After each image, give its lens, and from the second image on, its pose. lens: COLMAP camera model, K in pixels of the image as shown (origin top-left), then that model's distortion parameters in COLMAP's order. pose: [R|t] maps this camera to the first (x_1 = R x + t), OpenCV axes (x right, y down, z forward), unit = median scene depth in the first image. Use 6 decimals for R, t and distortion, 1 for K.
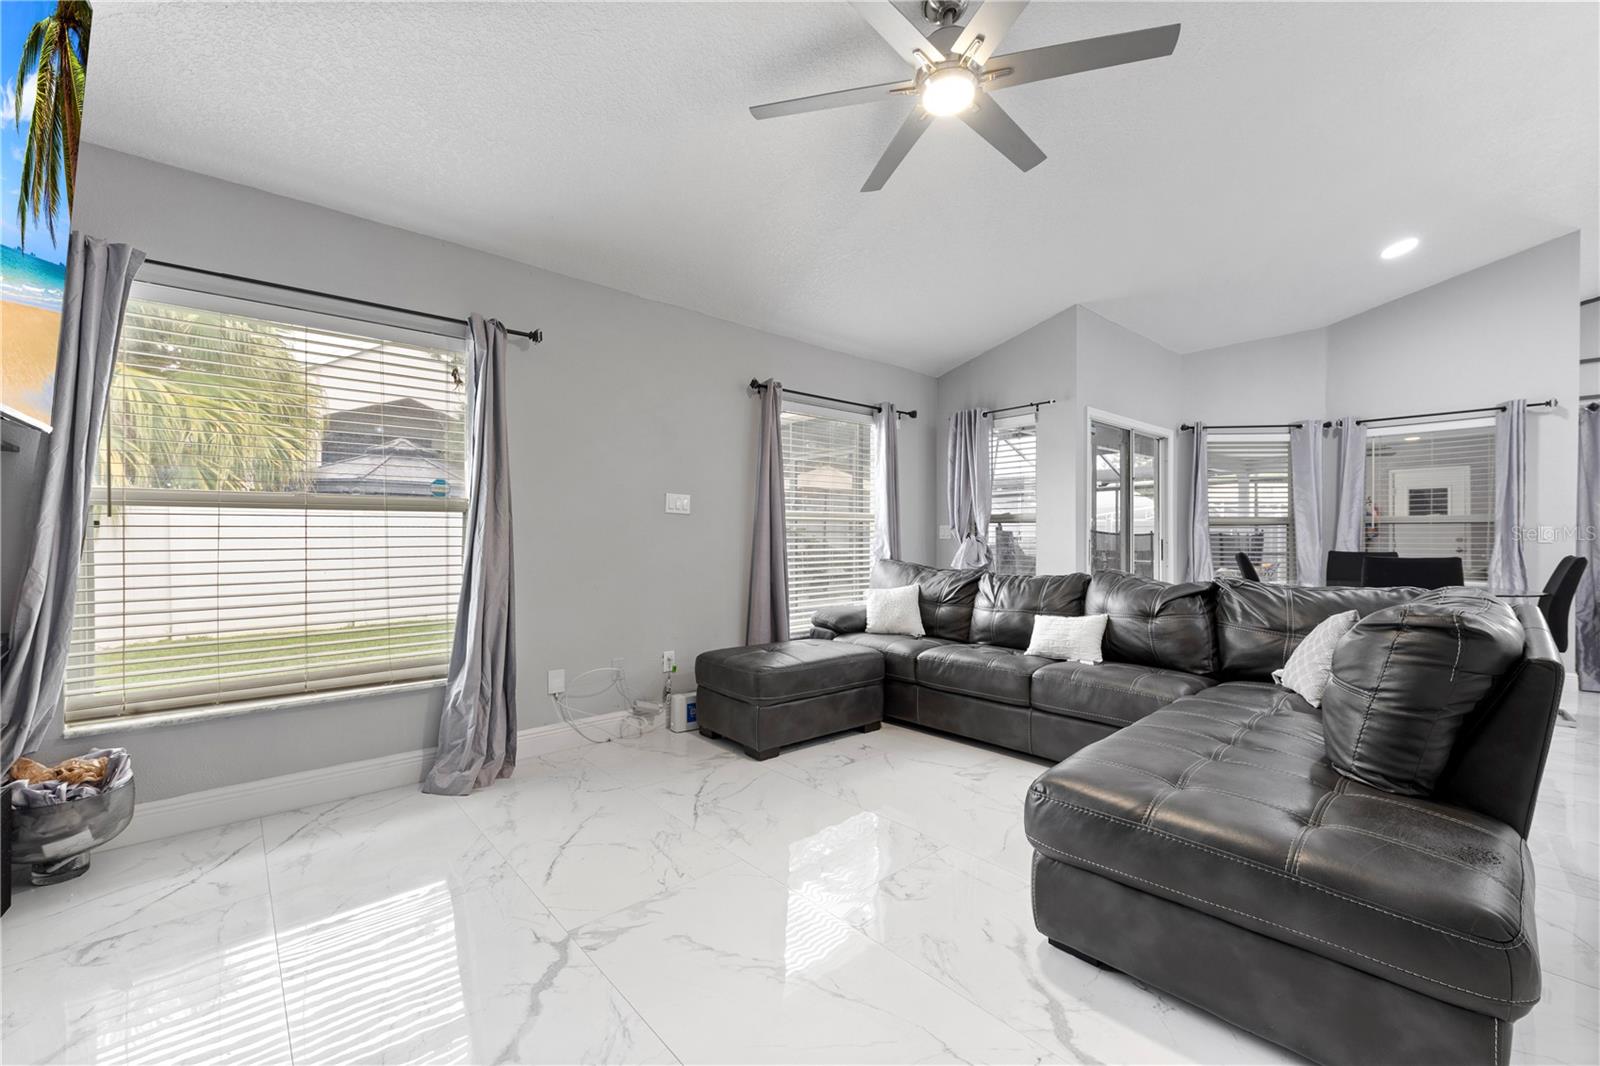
lens RADIAL K [[657.3, 0, 804.3], [0, 657.3, 532.3], [0, 0, 1]] dist [0.006894, -0.003592]
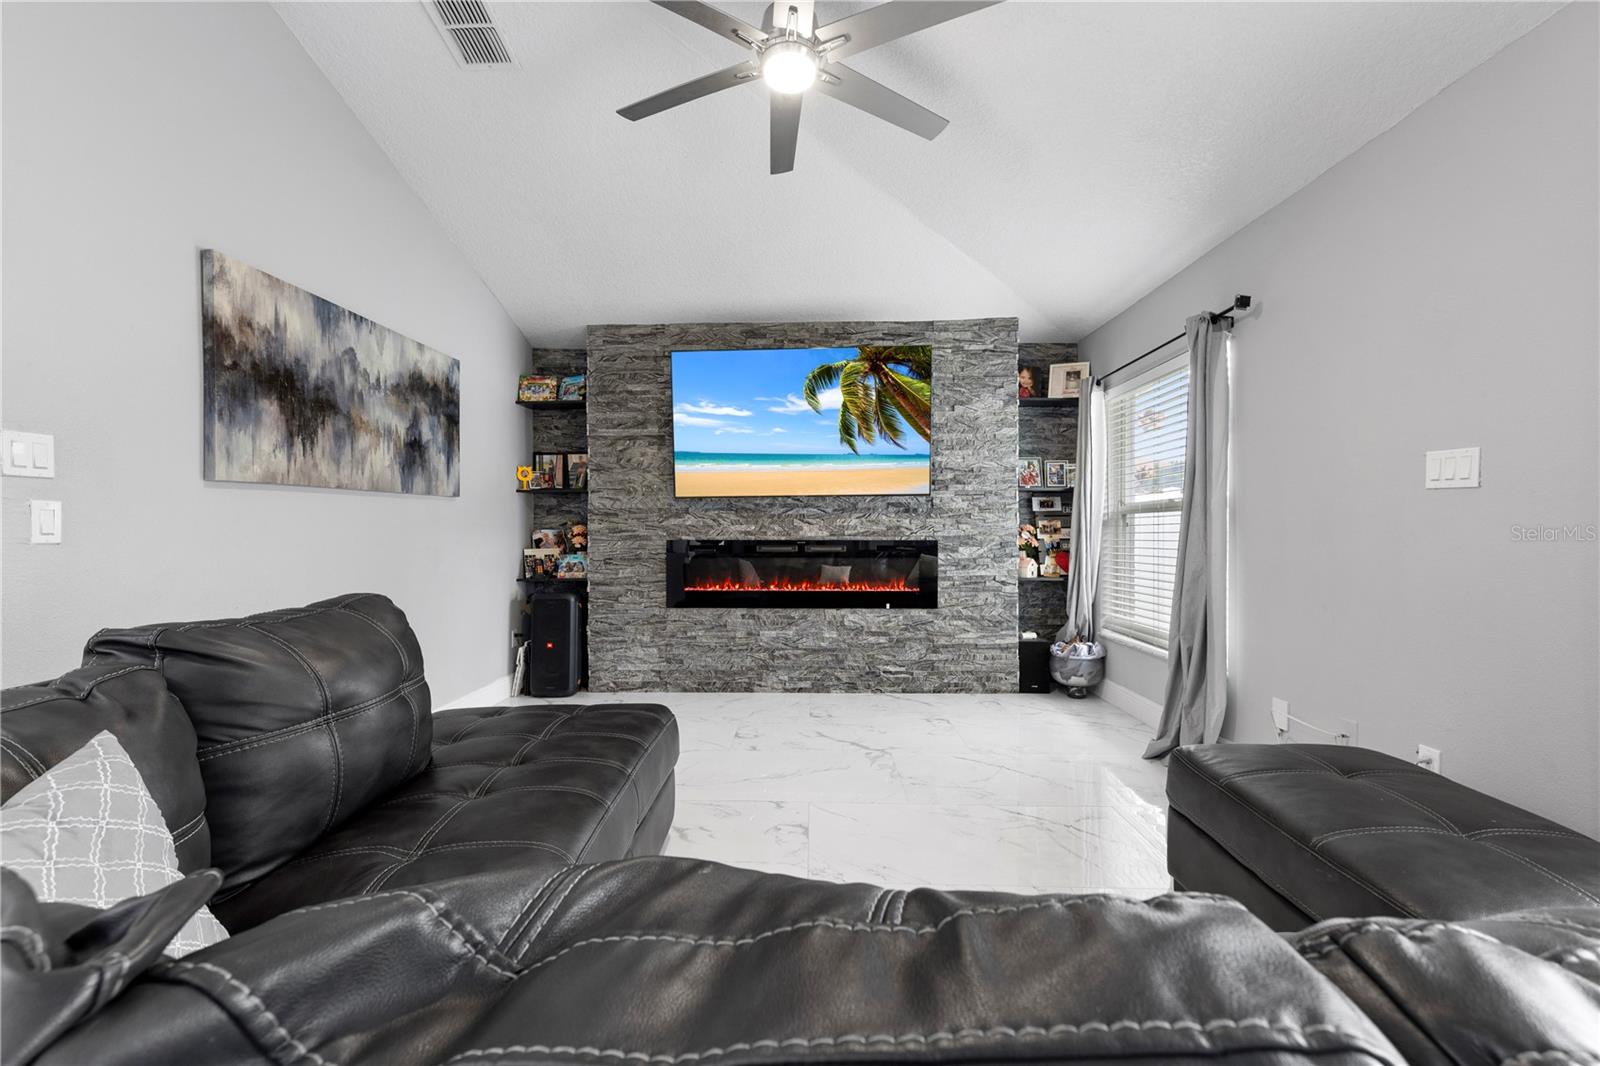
lens RADIAL K [[657.3, 0, 804.3], [0, 657.3, 532.3], [0, 0, 1]] dist [0.006894, -0.003592]
pose [[-0.681248, -0.000892, -0.732052, 0.422150], [-0.001227, 0.999999, -0.000077, 0.005335], [0.732052, 0.000846, -0.681248, 0.784388]]
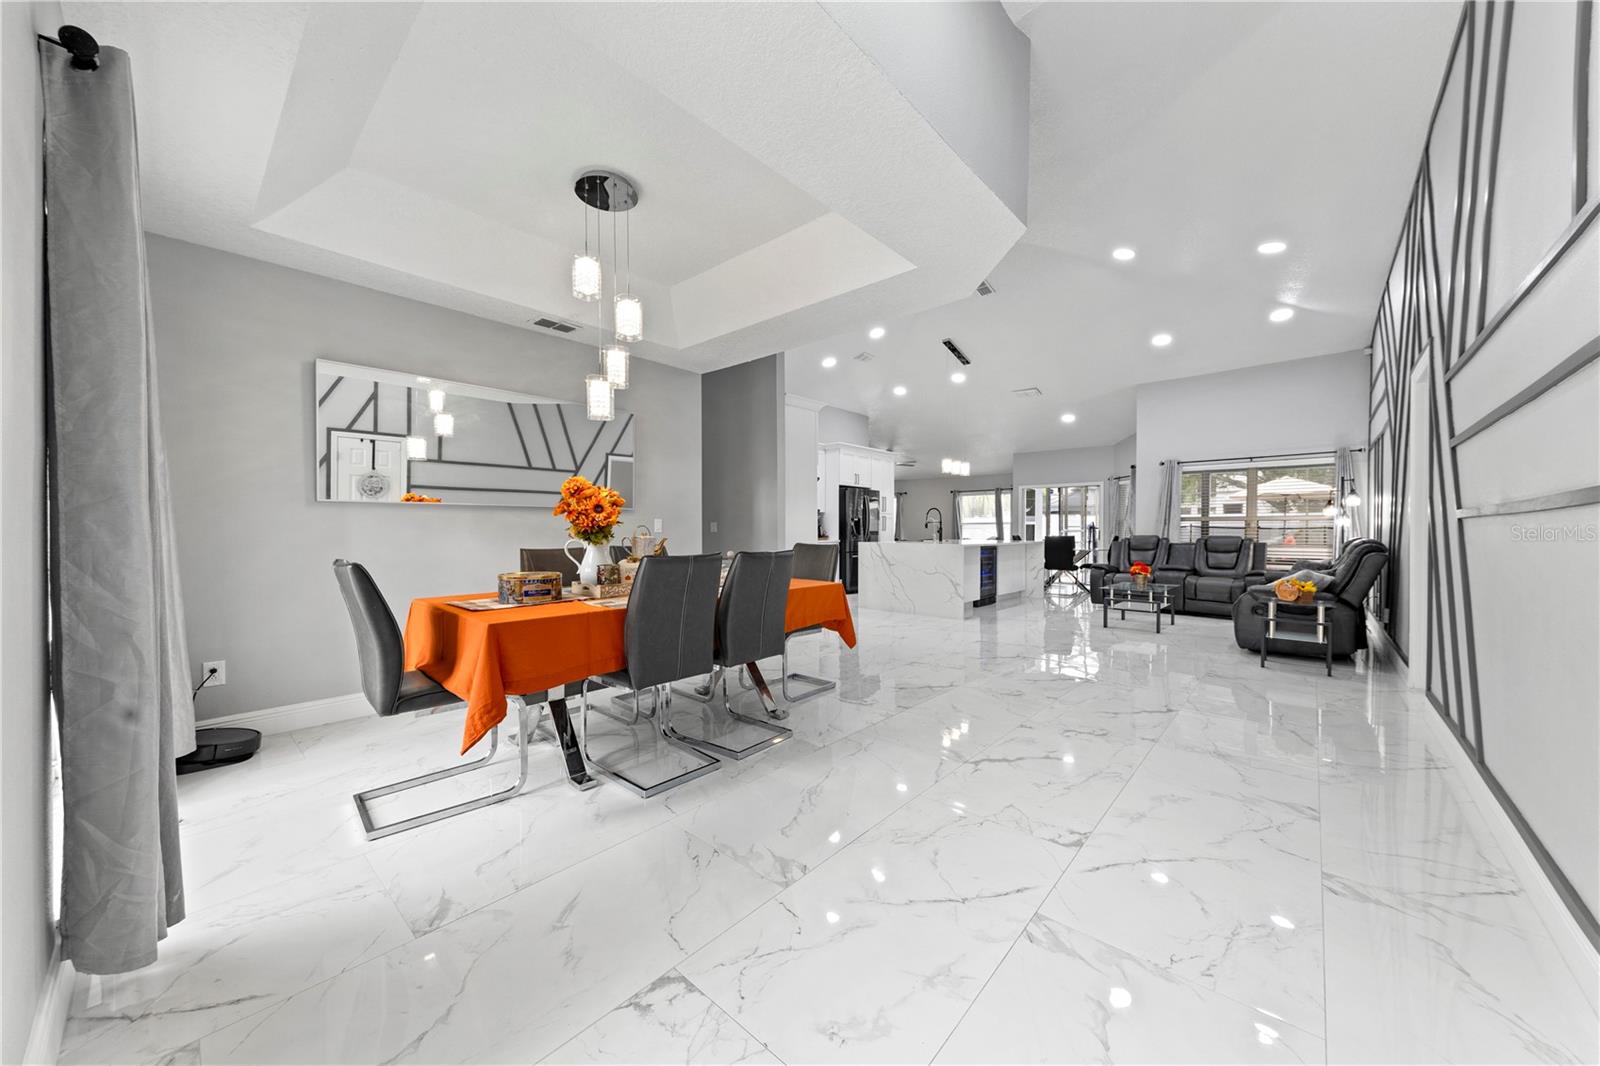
lens RADIAL K [[566.2, 0, 797.7], [0, 566.2, 532.3], [0, 0, 1]] dist [0.010106, 0.000073]
pose [[0.119867, 0.003075, -0.992785, 2.830063], [-0.000674, 0.999995, 0.003016, 0.013132], [0.992790, 0.000308, 0.119868, -0.316027]]
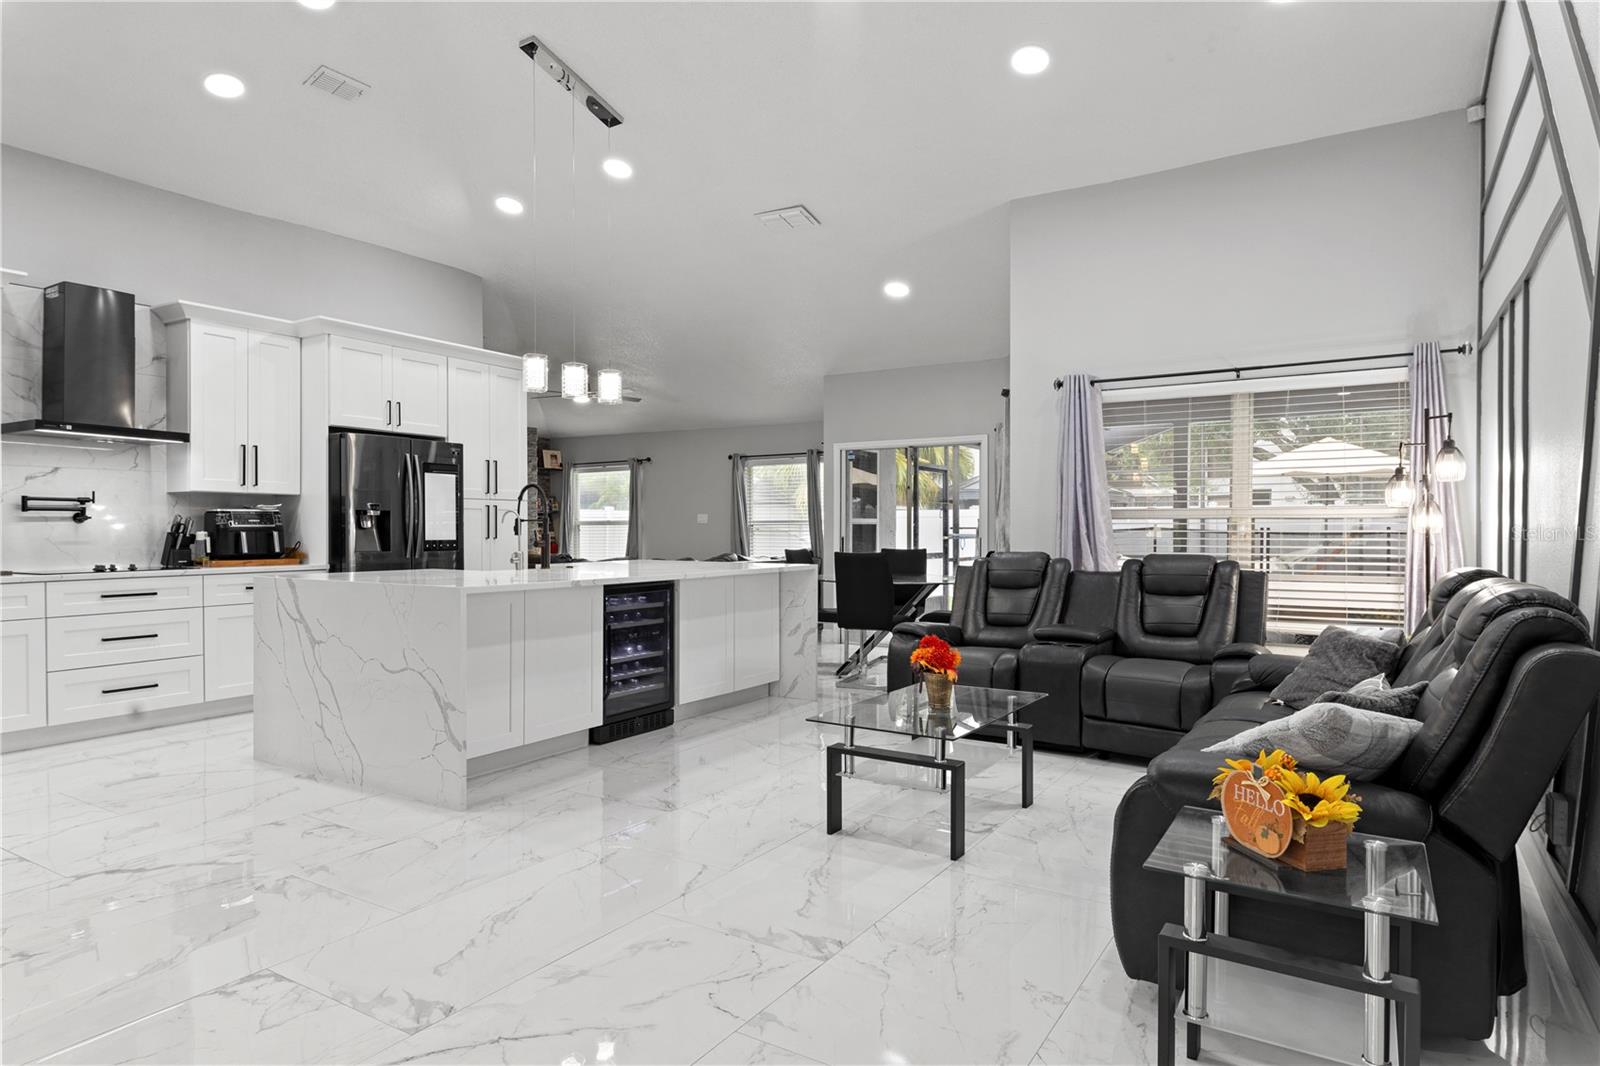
lens RADIAL K [[918.5, 0, 800.0], [0, 918.5, 533.0], [0, 0, 1]] dist [0.002679, 0.000892]
pose [[0.292301, 0.001499, -0.956325, 2.280050], [-0.000115, 0.999999, 0.001532, 0.000460], [0.956326, -0.000337, 0.292300, 0.329229]]
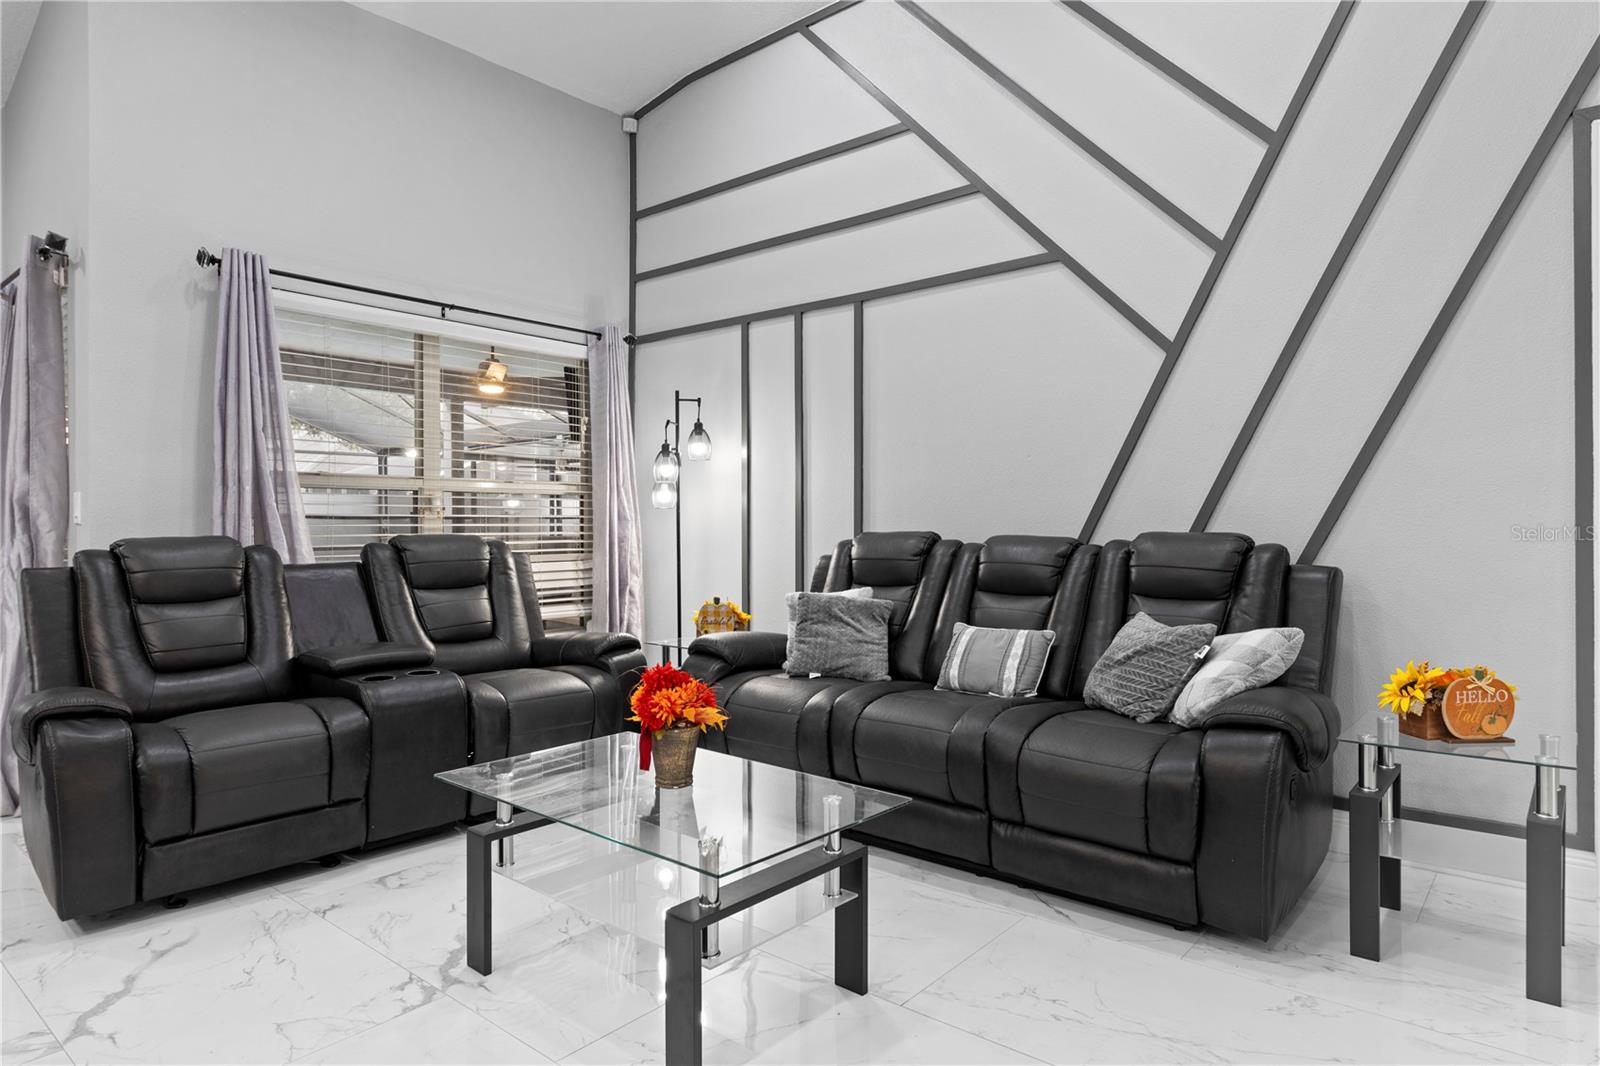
lens RADIAL K [[935.4, 0, 800.0], [0, 935.4, 533.0], [0, 0, 1]] dist [0.019484, 0.000140]
pose [[0.988390, -0.004868, 0.151857, 1.565642], [0.003223, 0.999933, 0.011077, 0.016701], [-0.151901, -0.010458, 0.988340, 0.202114]]
